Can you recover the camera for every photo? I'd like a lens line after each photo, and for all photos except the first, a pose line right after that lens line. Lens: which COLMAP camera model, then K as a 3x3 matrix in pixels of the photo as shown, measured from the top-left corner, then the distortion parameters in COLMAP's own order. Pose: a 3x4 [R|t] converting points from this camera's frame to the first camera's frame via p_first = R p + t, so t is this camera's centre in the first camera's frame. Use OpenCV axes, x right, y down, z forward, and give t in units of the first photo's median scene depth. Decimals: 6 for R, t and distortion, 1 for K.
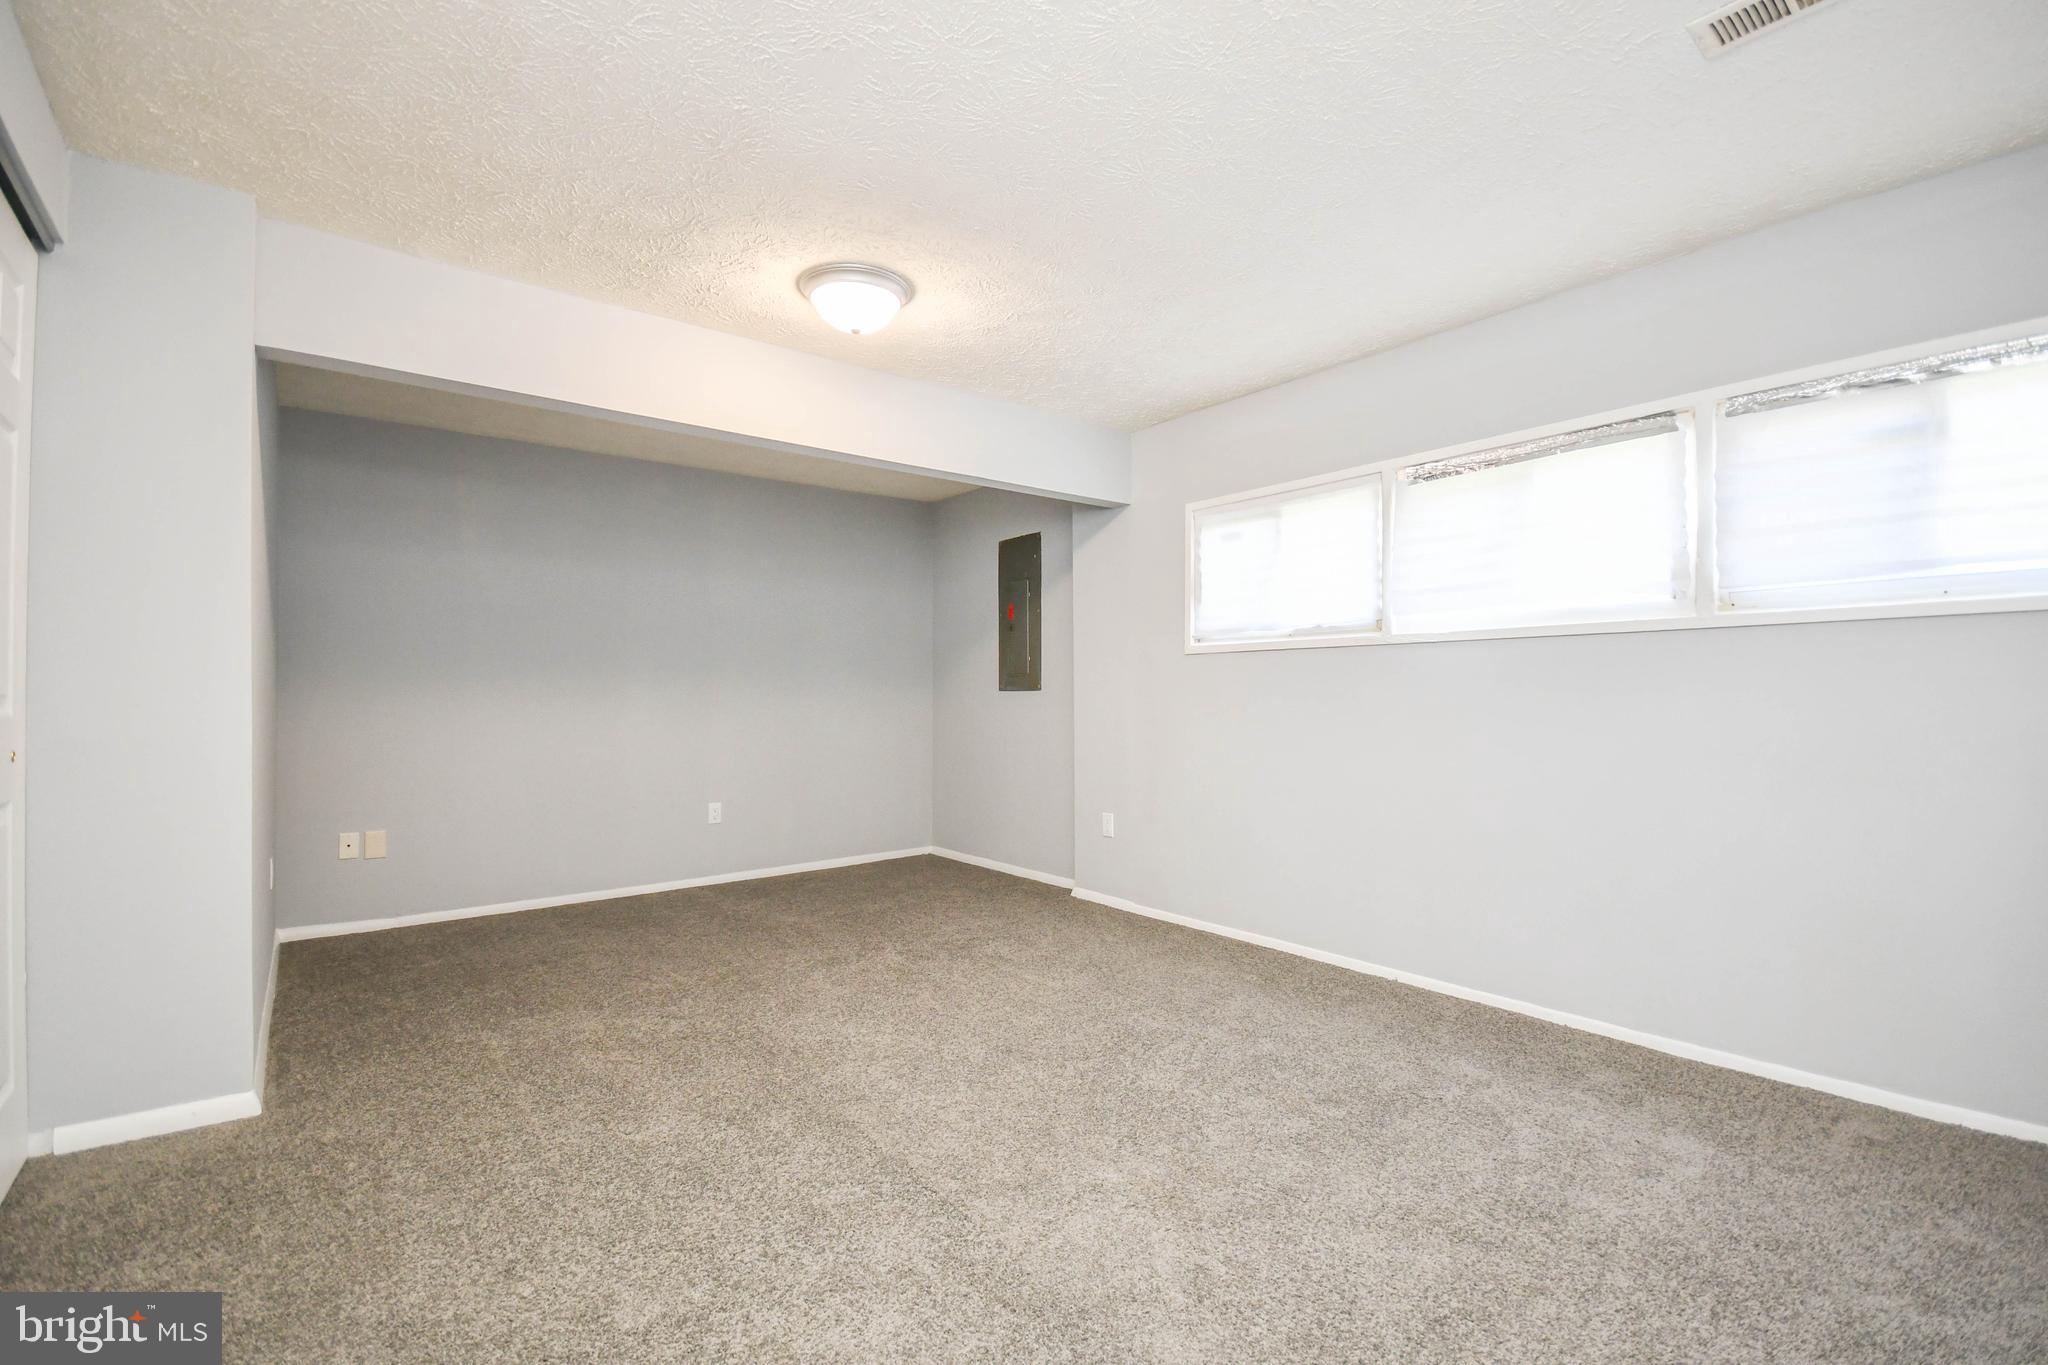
lens RADIAL K [[894.9, 0, 1024.1], [0, 894.9, 687.5], [0, 0, 1]] dist [0.015812, -0.017527]
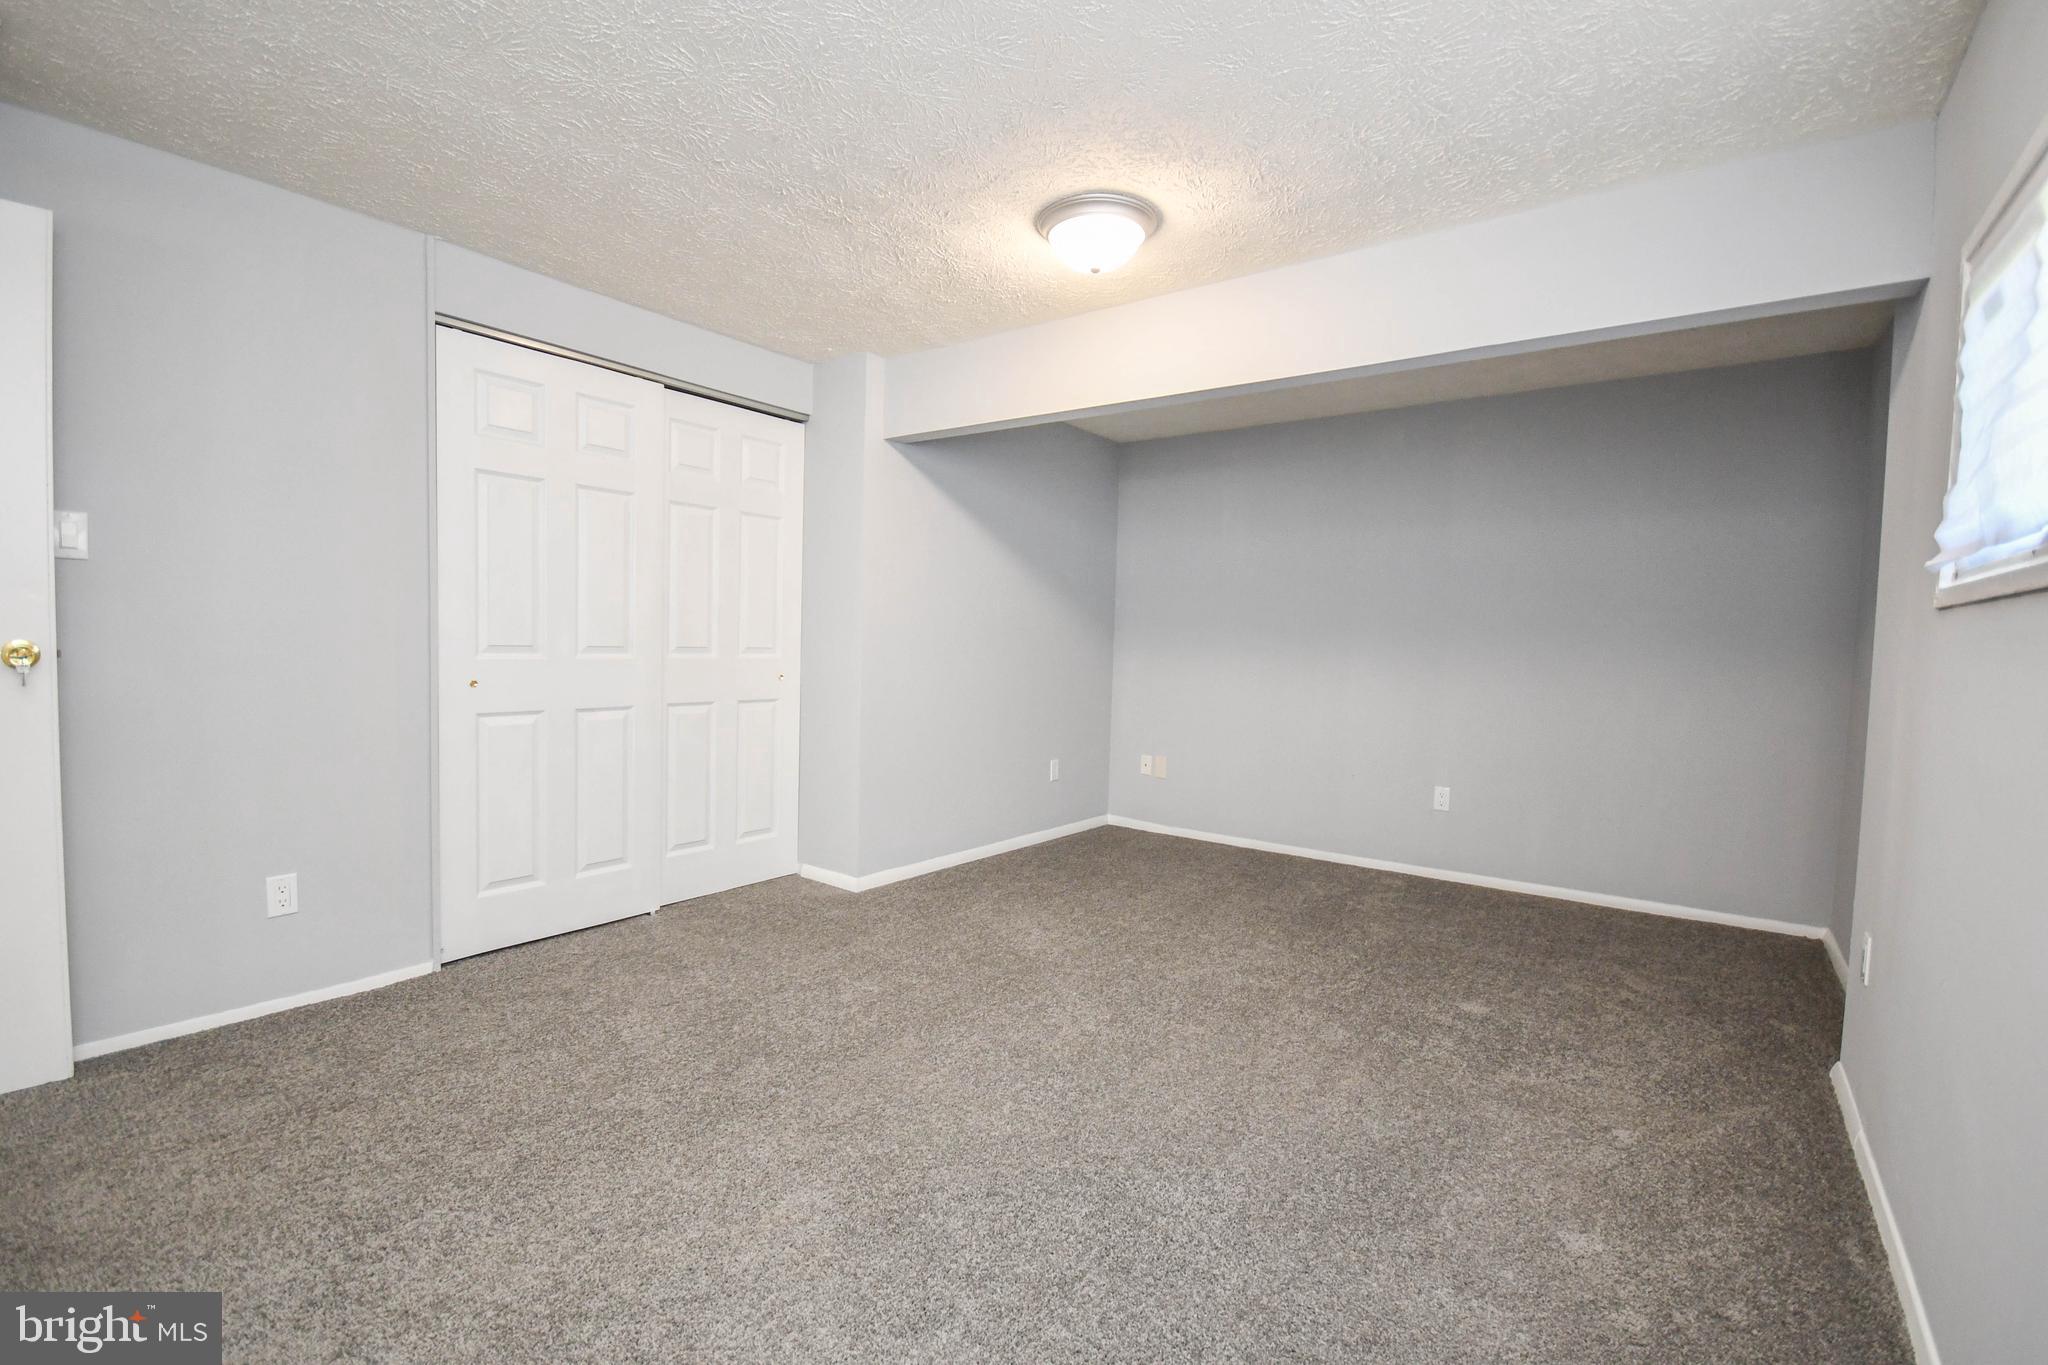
lens RADIAL K [[894.7, 0, 1022.6], [0, 894.7, 687.2], [0, 0, 1]] dist [0.015578, -0.017611]
pose [[0.252333, 0.061404, -0.965690, 0.490946], [-0.017701, 0.998110, 0.058840, -0.016109], [0.967479, 0.002246, 0.252943, 0.482942]]
